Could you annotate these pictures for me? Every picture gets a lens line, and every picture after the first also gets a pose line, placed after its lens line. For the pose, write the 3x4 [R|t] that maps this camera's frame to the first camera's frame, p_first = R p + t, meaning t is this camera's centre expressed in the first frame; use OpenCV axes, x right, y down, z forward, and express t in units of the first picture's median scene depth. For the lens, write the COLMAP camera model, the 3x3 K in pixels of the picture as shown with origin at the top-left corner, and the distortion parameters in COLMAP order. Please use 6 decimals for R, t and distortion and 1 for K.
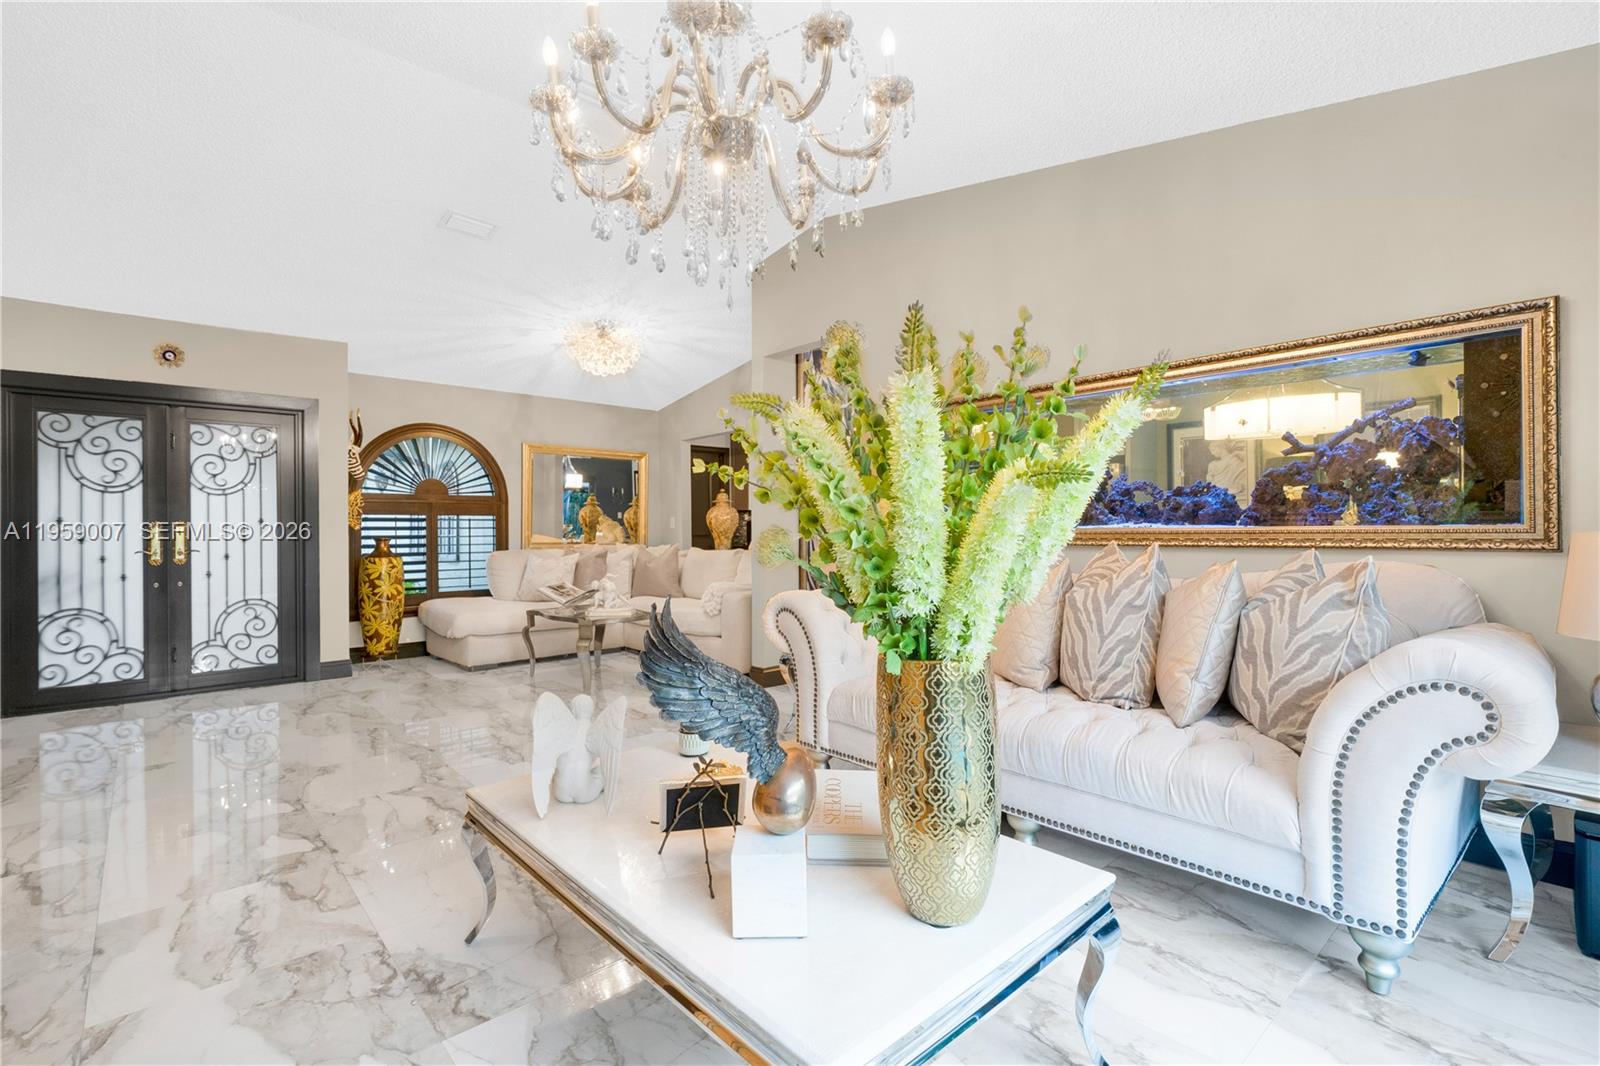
lens RADIAL K [[733.3, 0, 790.4], [0, 733.3, 533.1], [0, 0, 1]] dist [0.002839, -0.000578]
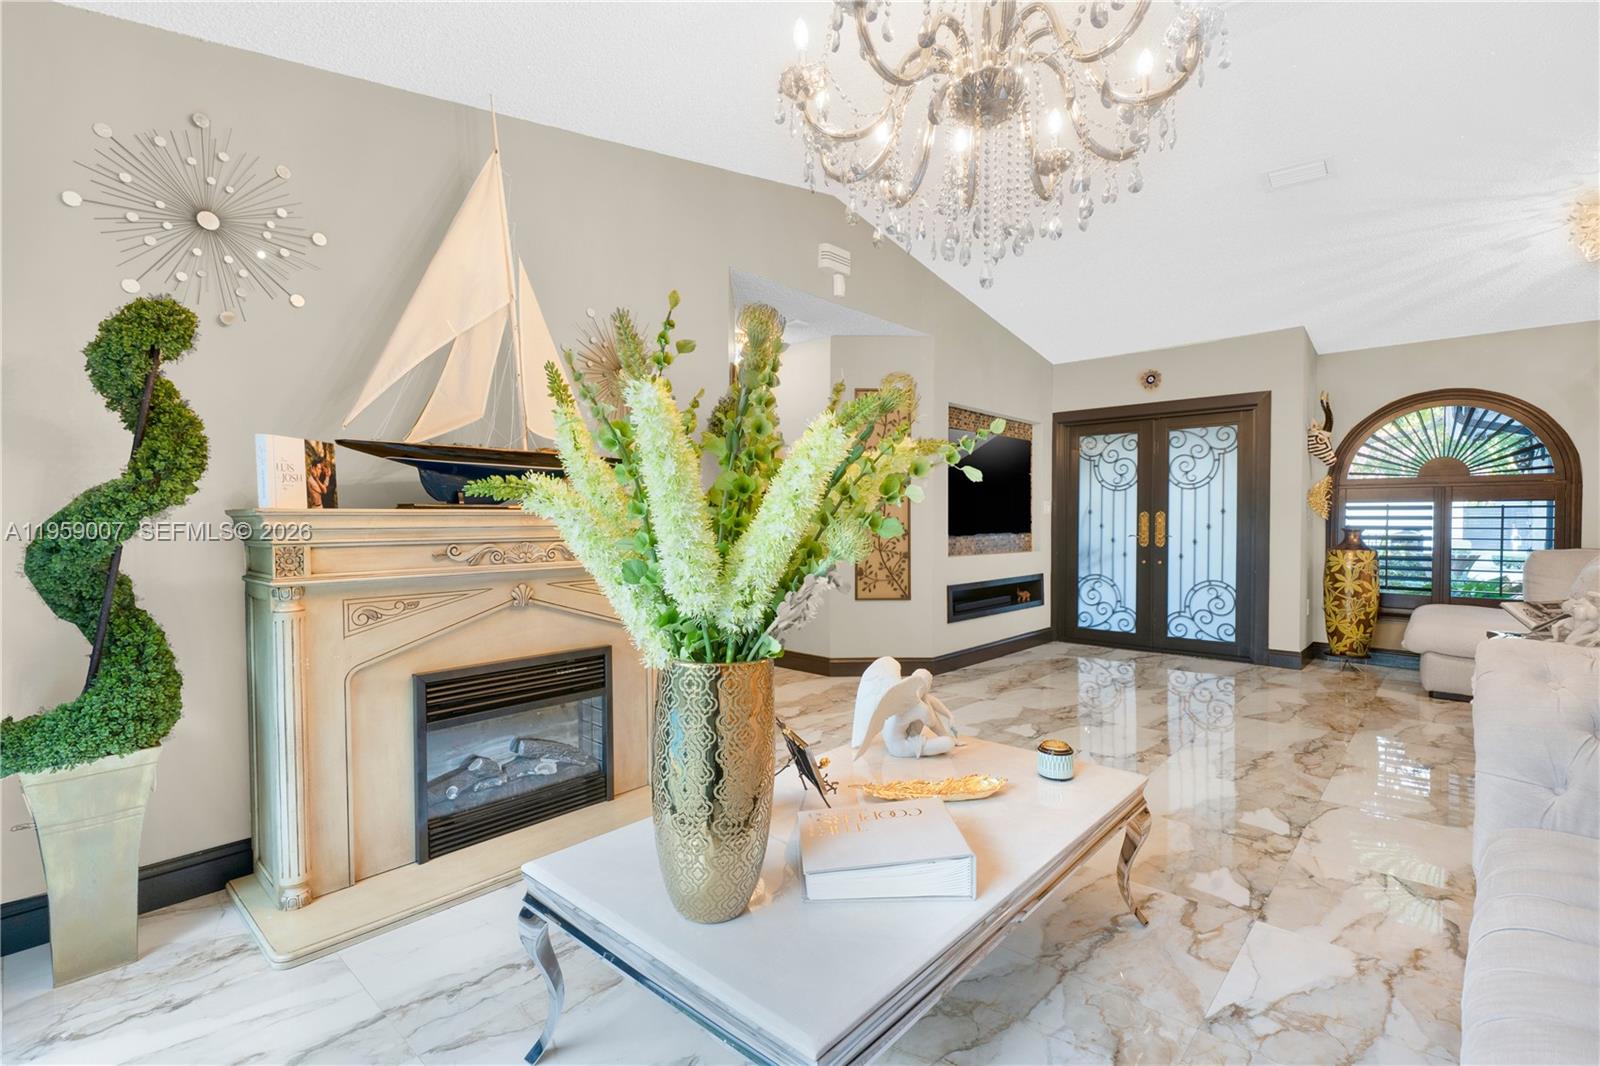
lens RADIAL K [[733.3, 0, 783.9], [0, 733.3, 531.5], [0, 0, 1]] dist [0.002839, -0.000578]
pose [[0.091894, 0.024959, -0.995456, 0.331111], [-0.004613, 0.999686, 0.024639, -0.009861], [0.995758, 0.002327, 0.091980, 0.256919]]
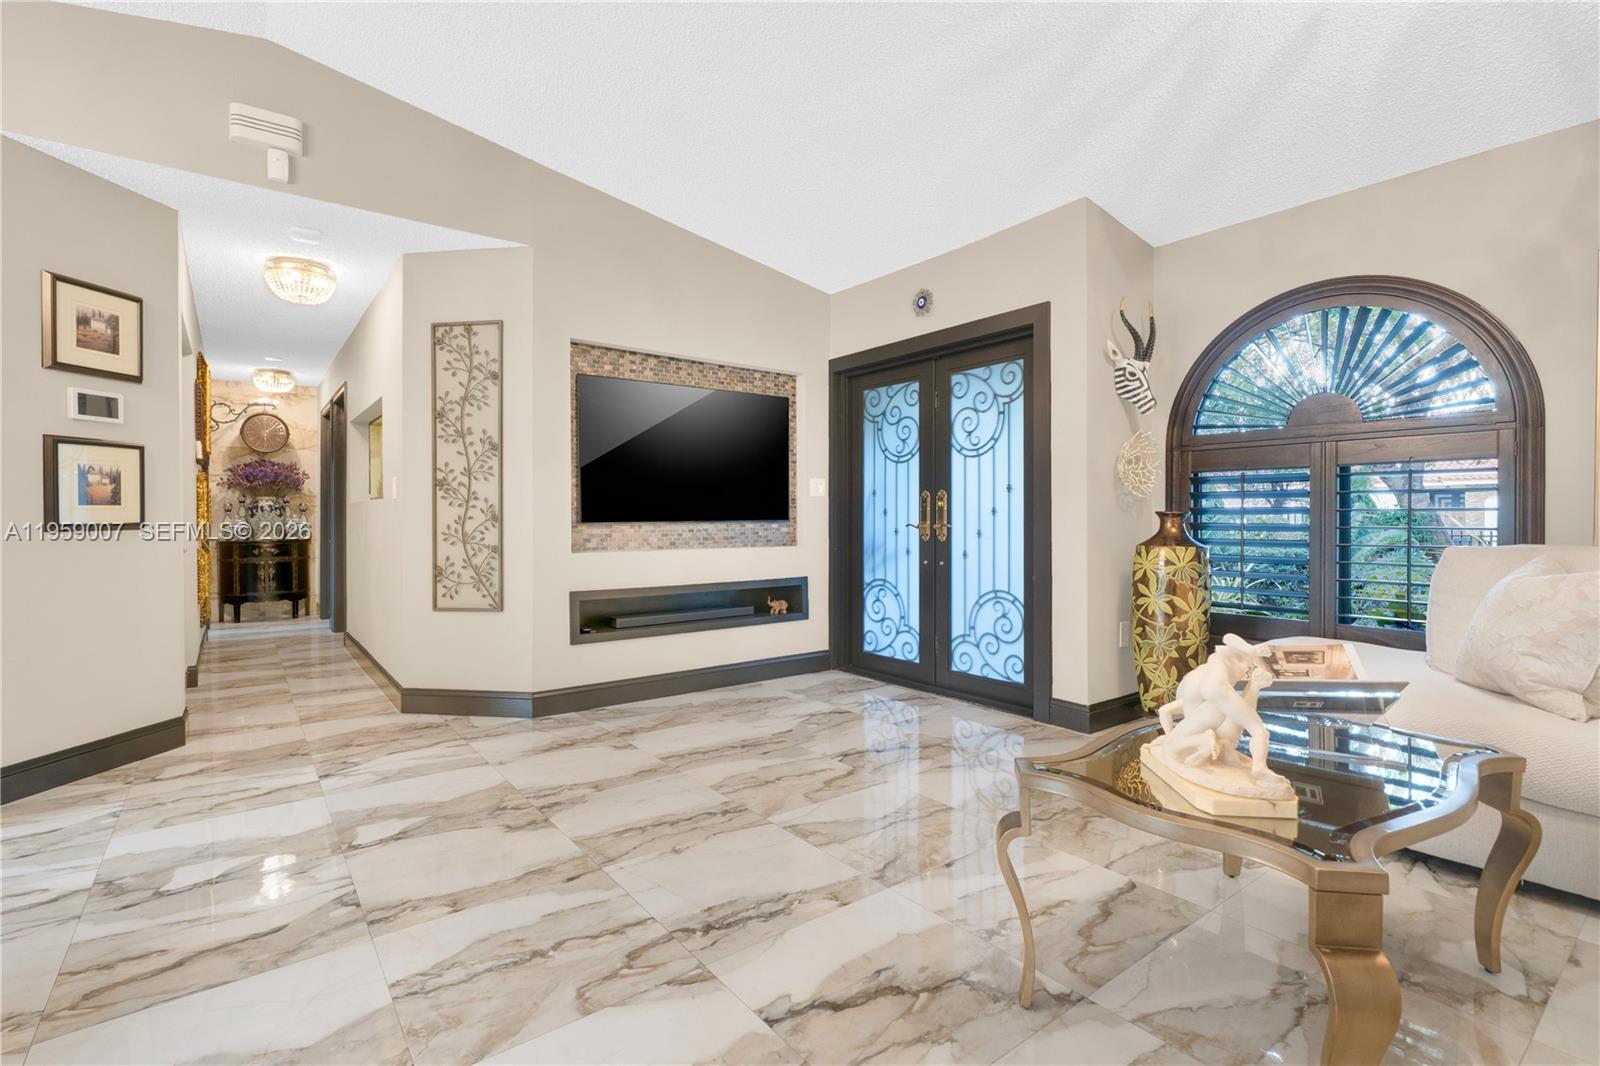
lens RADIAL K [[733.3, 0, 792.6], [0, 733.3, 525.2], [0, 0, 1]] dist [0.002839, -0.000578]
pose [[-0.084271, 0.018262, -0.996276, 0.041178], [-0.002156, 0.999826, 0.018509, 0.008866], [0.996441, 0.003708, -0.084217, 0.889743]]
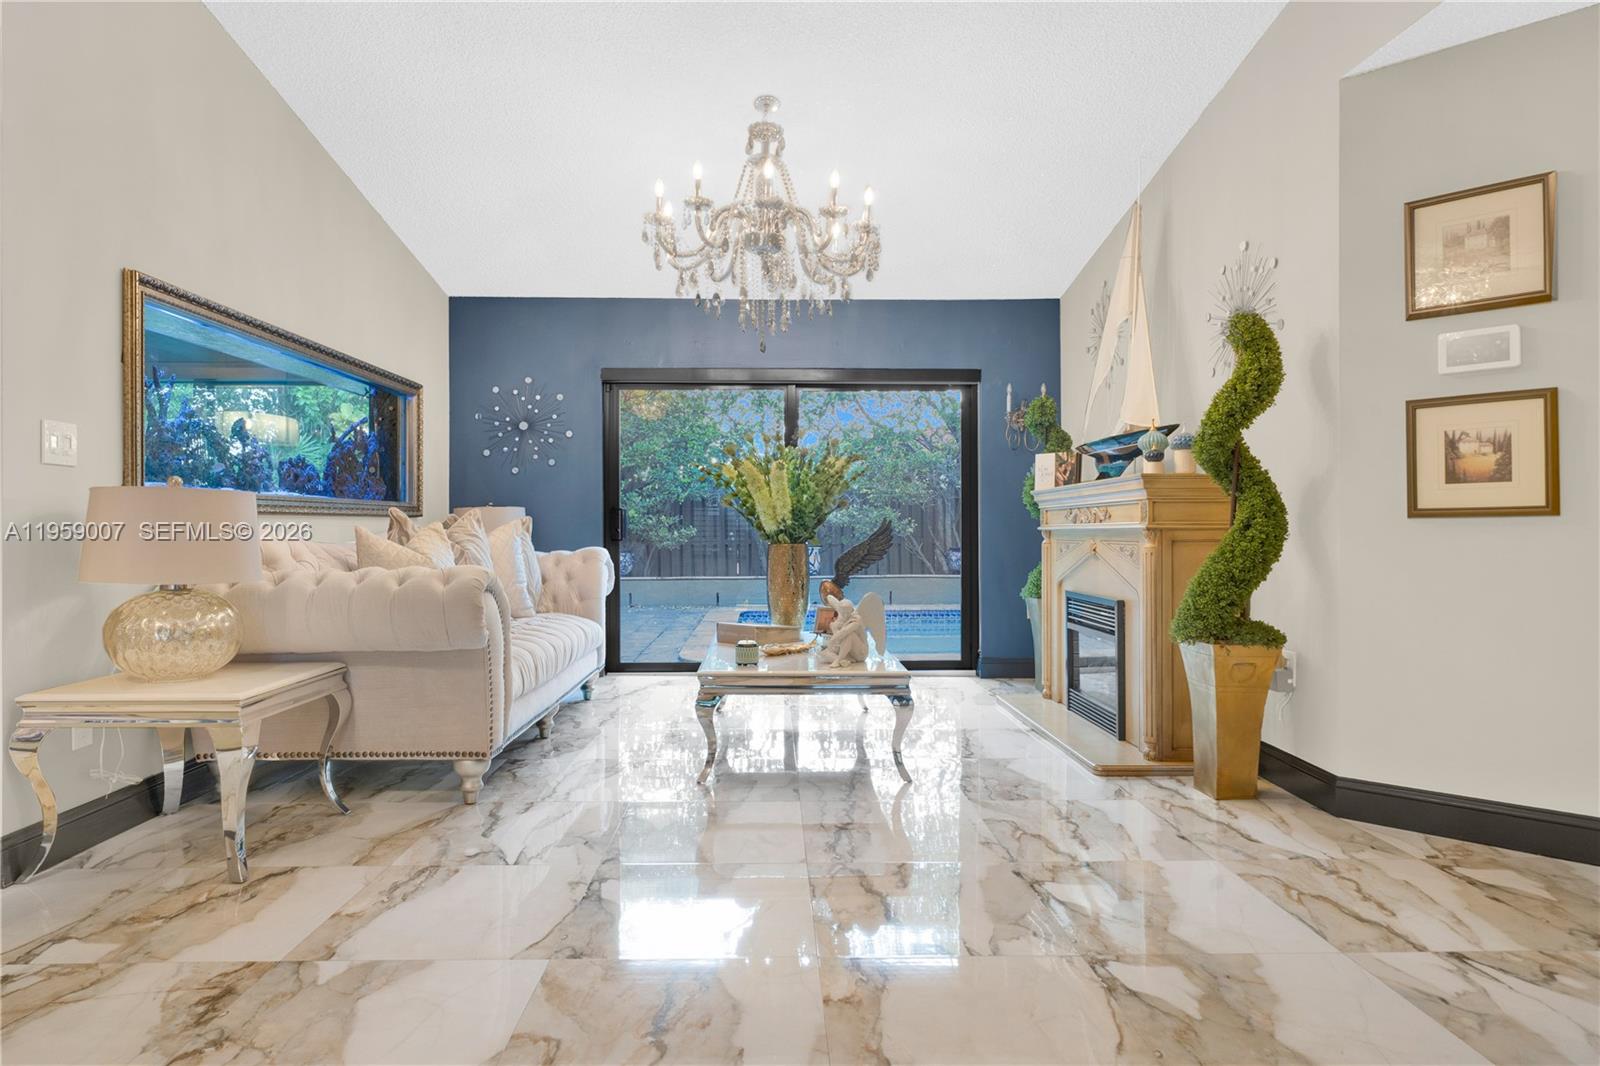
lens RADIAL K [[919.3, 0, 779.0], [0, 919.3, 537.8], [0, 0, 1]] dist [-0.000488, 0.001016]
pose [[-0.756068, 0.000102, 0.654493, -0.546462], [0.011165, 0.999856, 0.012742, 0.026057], [-0.654398, 0.016941, -0.755961, 0.971977]]
